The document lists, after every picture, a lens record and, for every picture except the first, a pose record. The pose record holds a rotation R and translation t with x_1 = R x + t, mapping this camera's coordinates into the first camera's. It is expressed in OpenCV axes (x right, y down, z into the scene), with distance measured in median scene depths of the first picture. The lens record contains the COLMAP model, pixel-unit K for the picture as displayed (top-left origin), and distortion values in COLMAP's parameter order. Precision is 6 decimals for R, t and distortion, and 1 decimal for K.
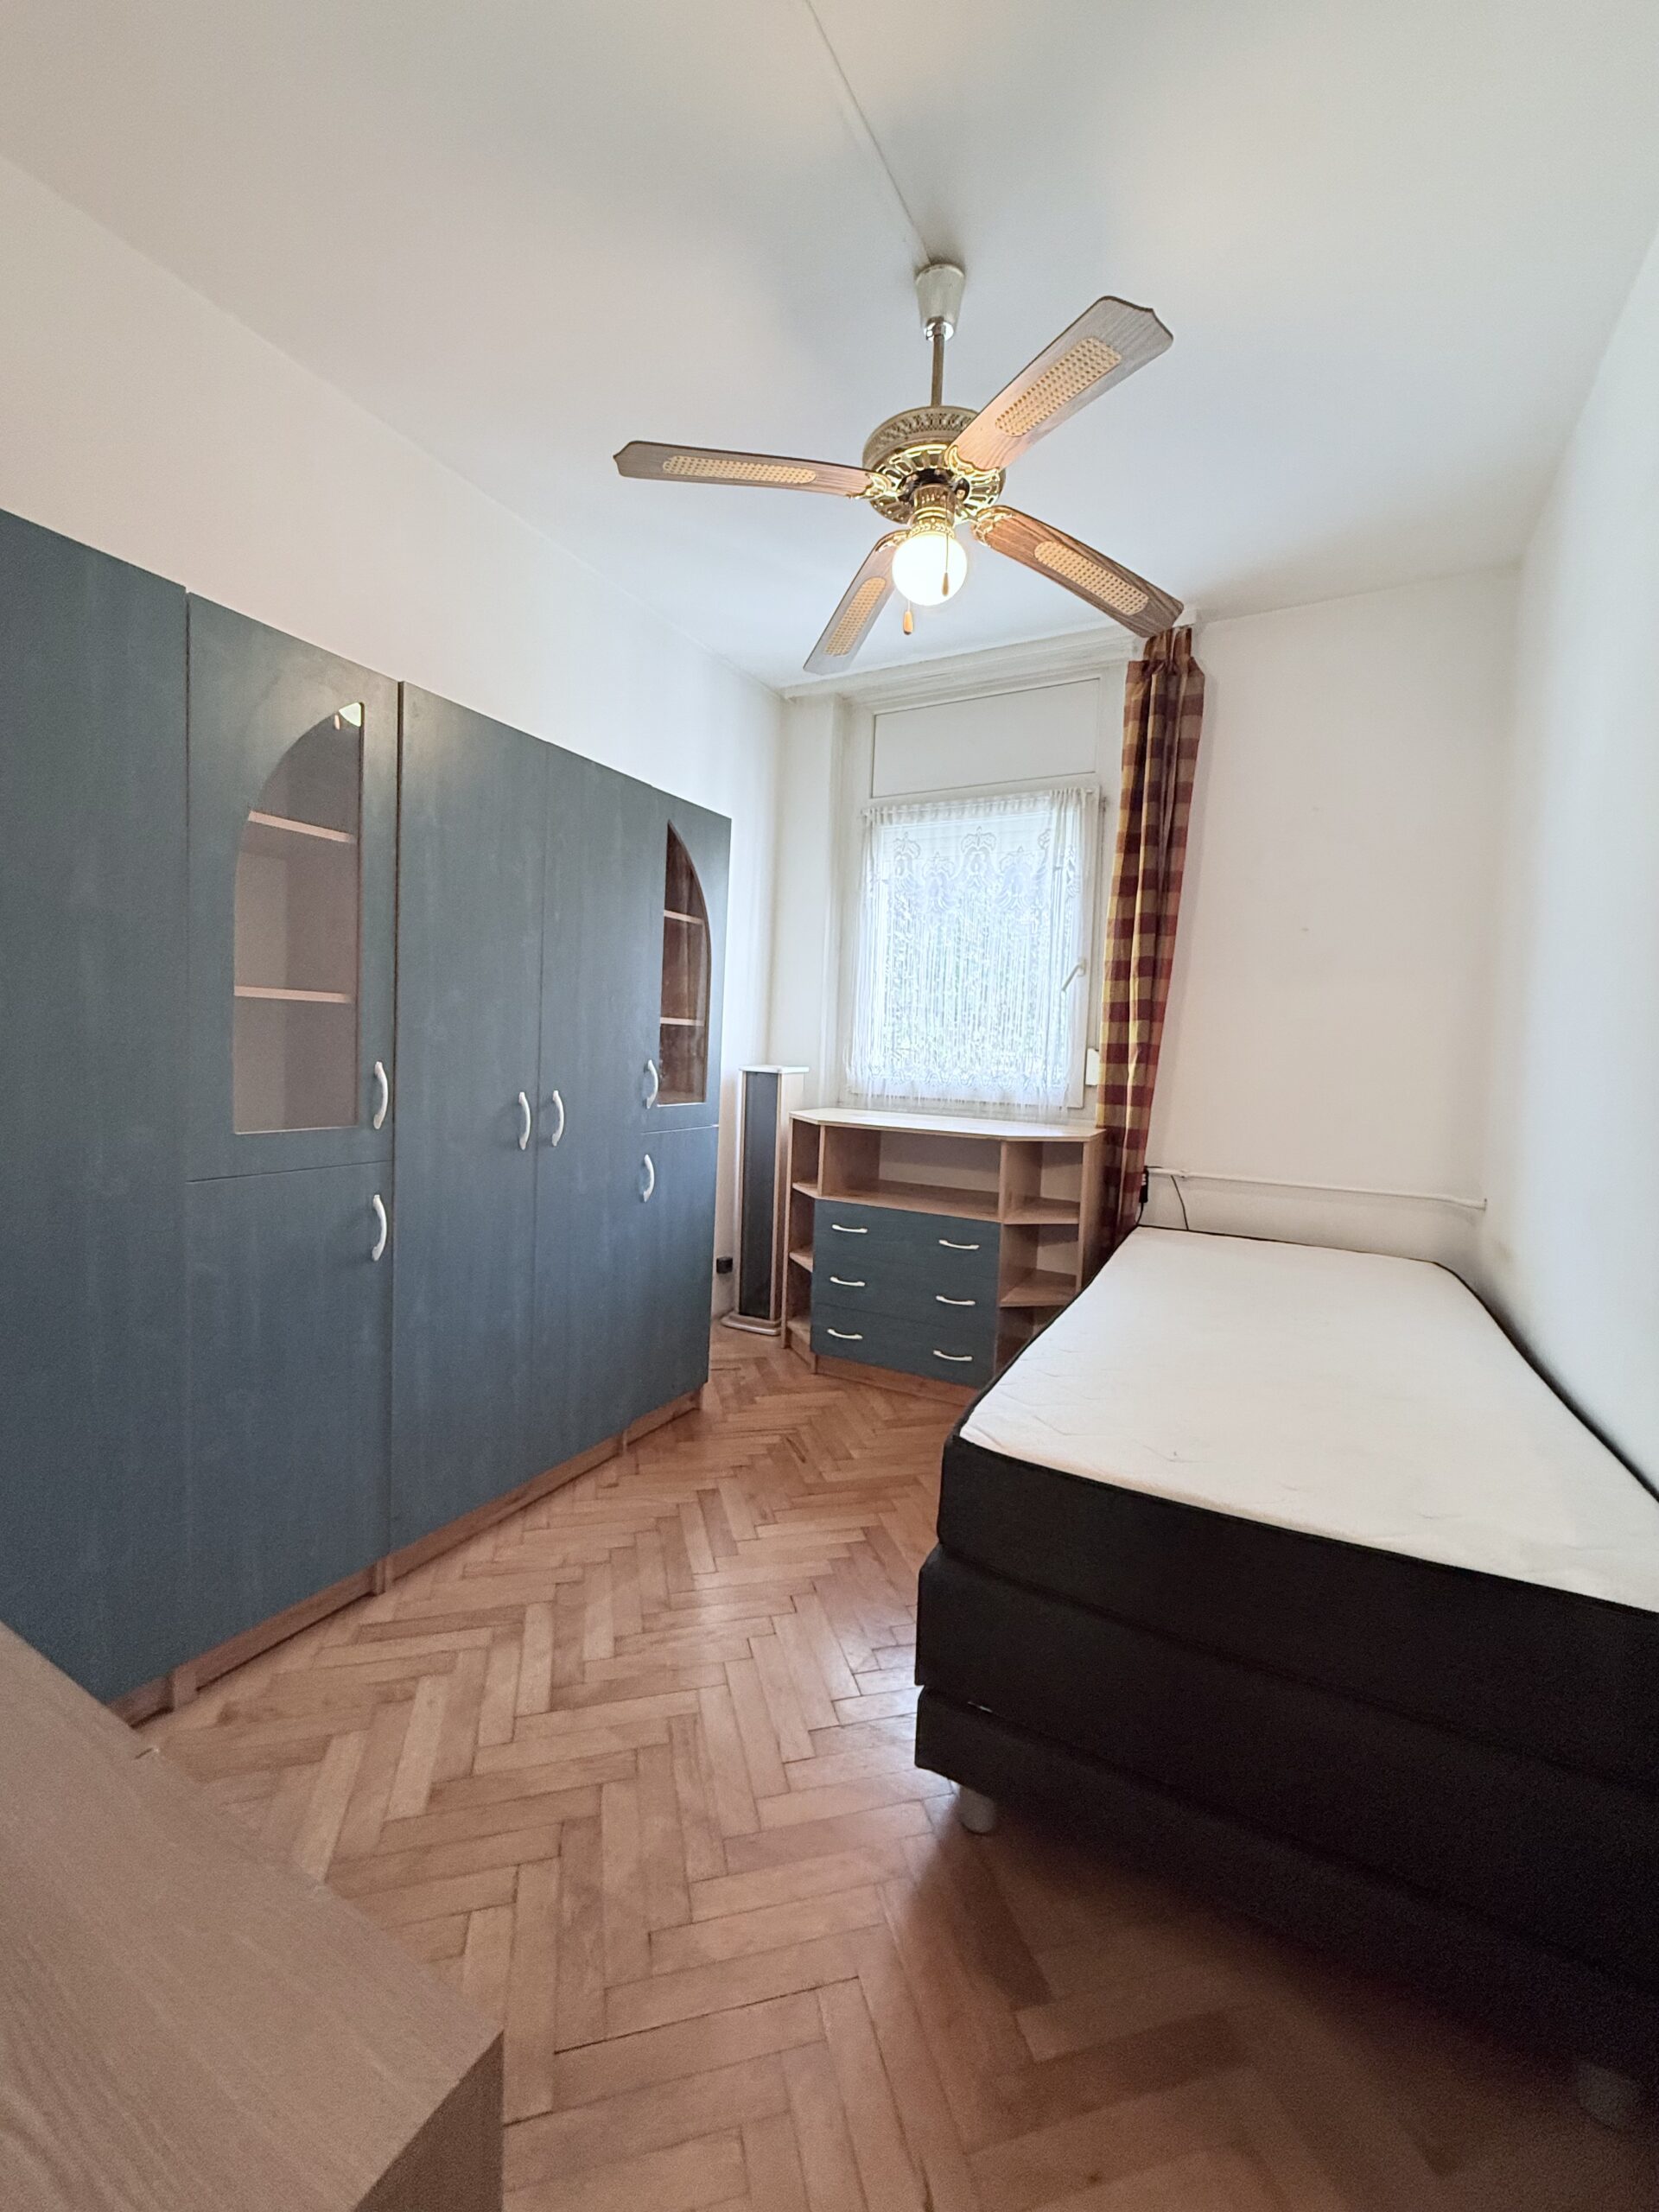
lens RADIAL K [[879.5, 0, 827.8], [0, 879.5, 1097.0], [0, 0, 1]] dist [-0.000145, 0.000473]
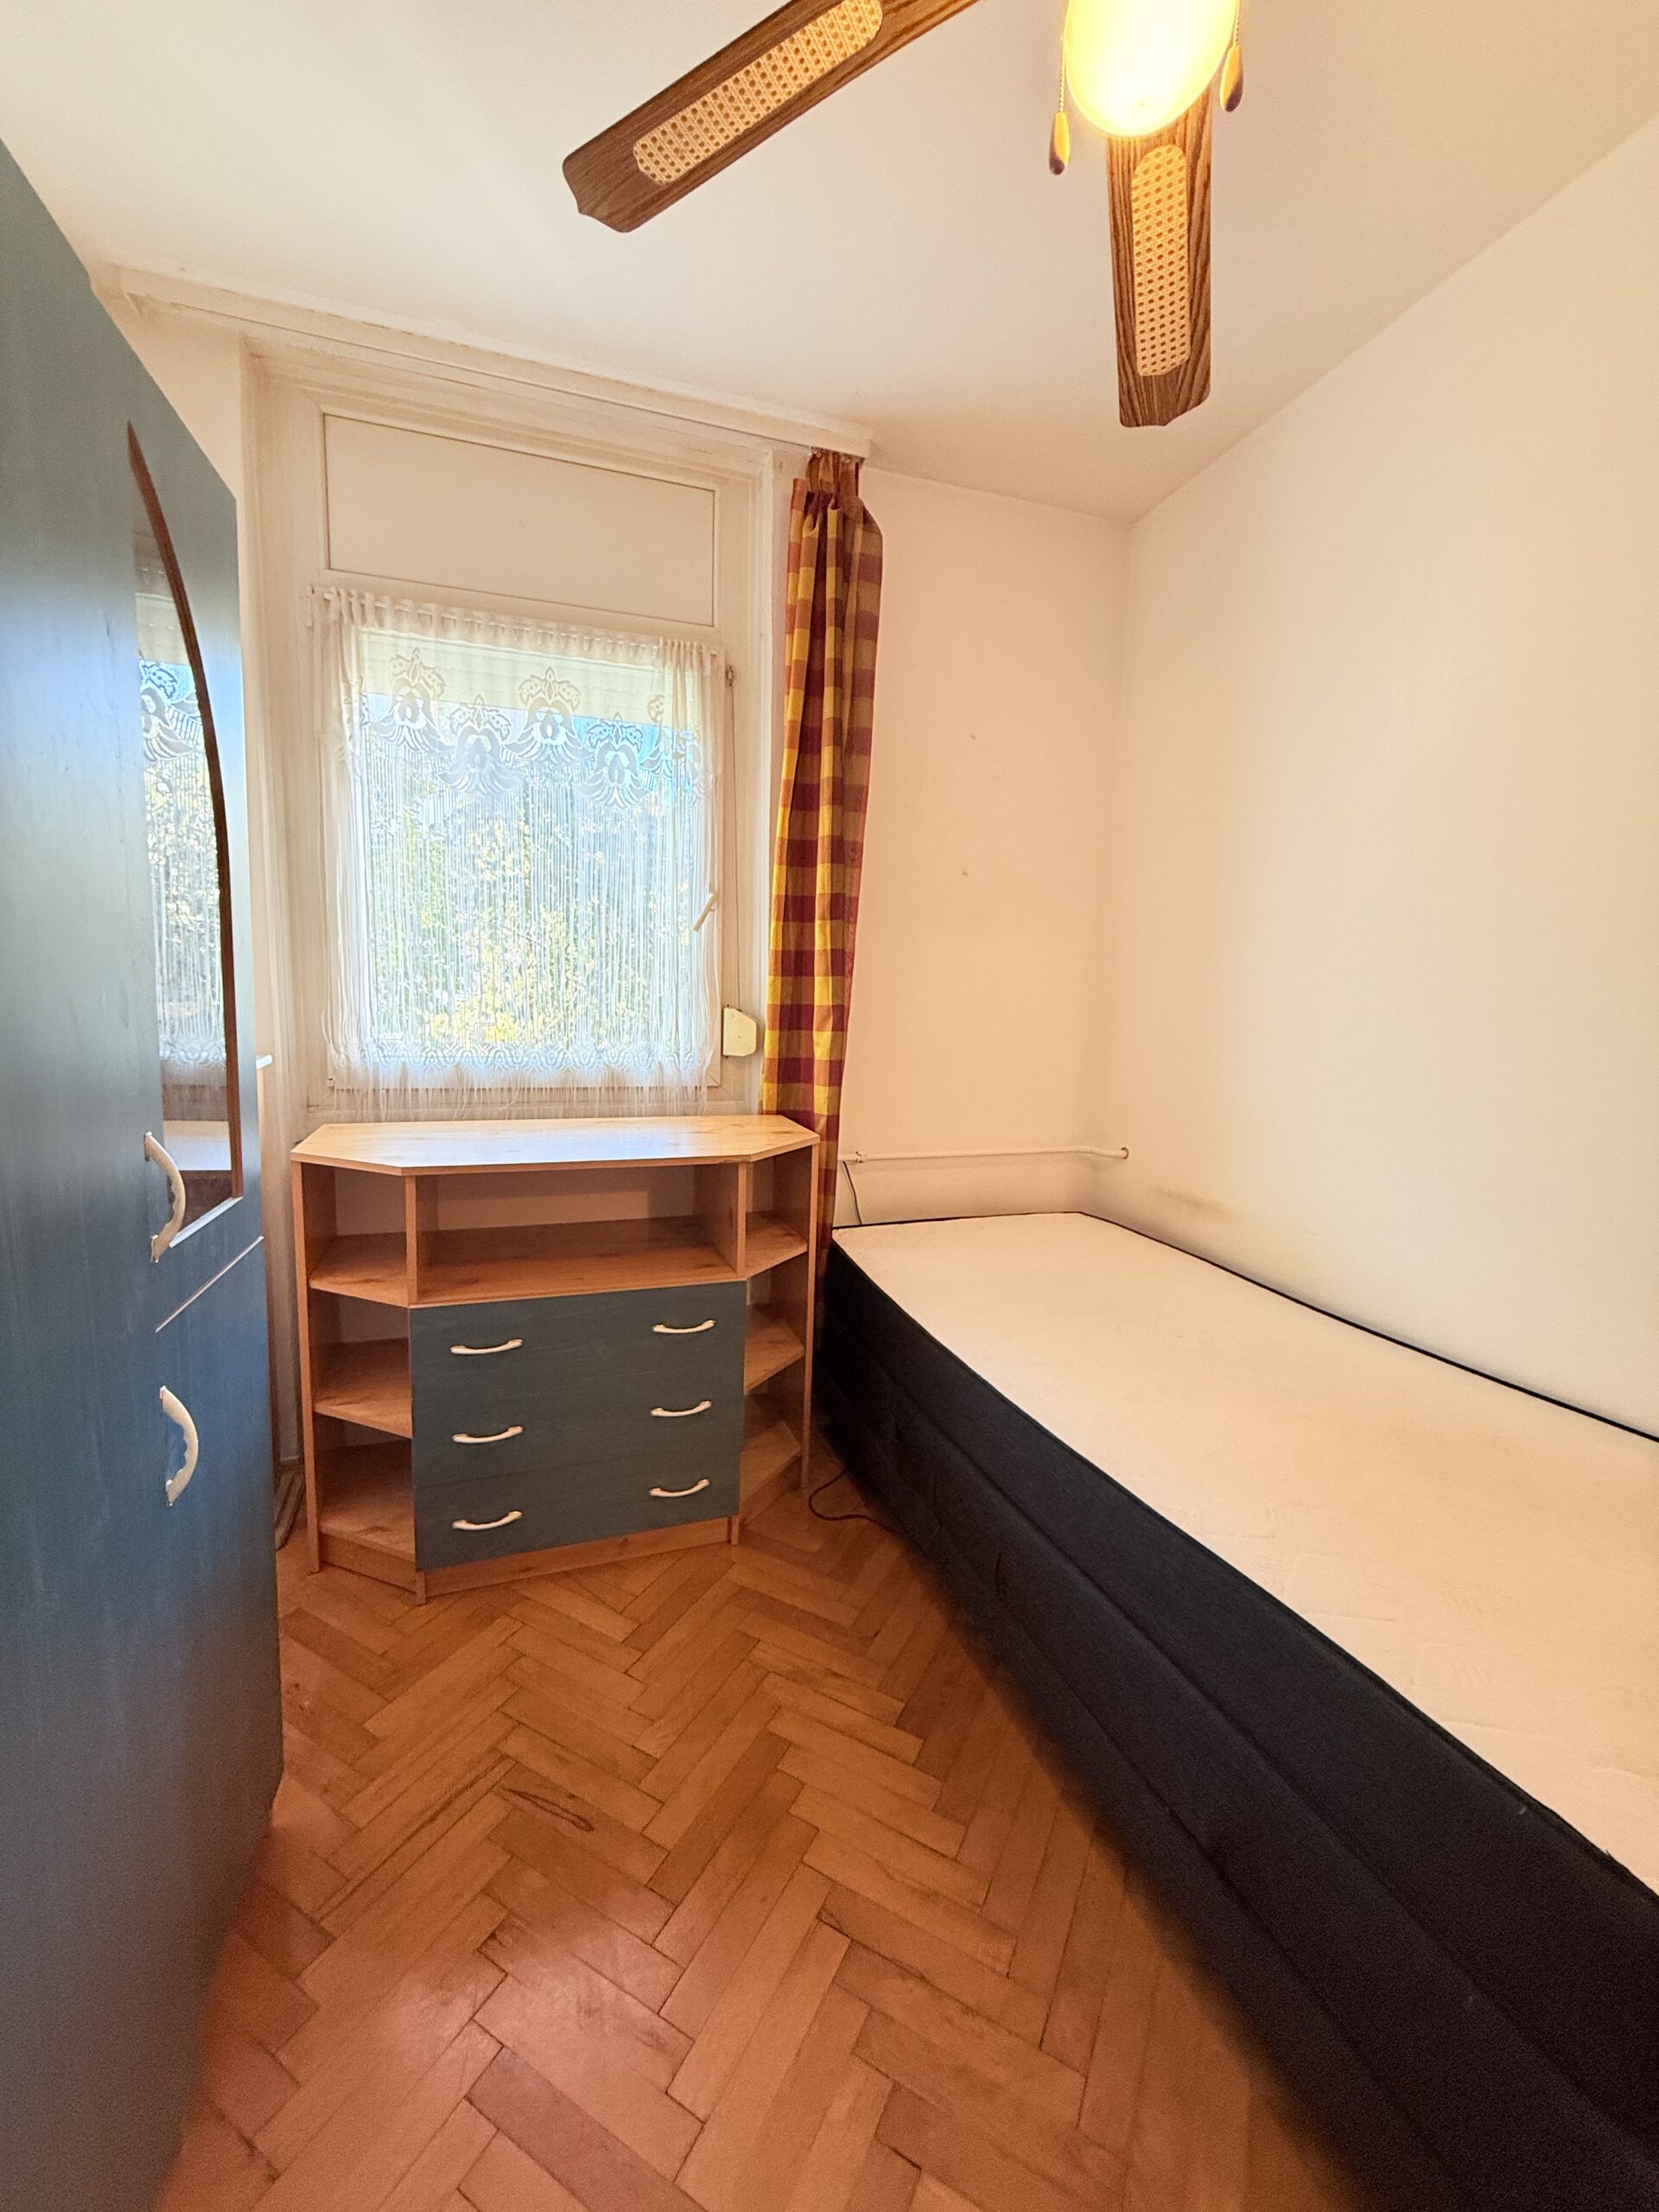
lens RADIAL K [[879.5, 0, 827.8], [0, 879.5, 1097.0], [0, 0, 1]] dist [-0.000145, 0.000473]
pose [[0.691258, -0.110126, 0.714167, -0.208886], [0.038693, 0.992542, 0.115601, -0.068083], [-0.721571, -0.052277, 0.690364, 0.438415]]
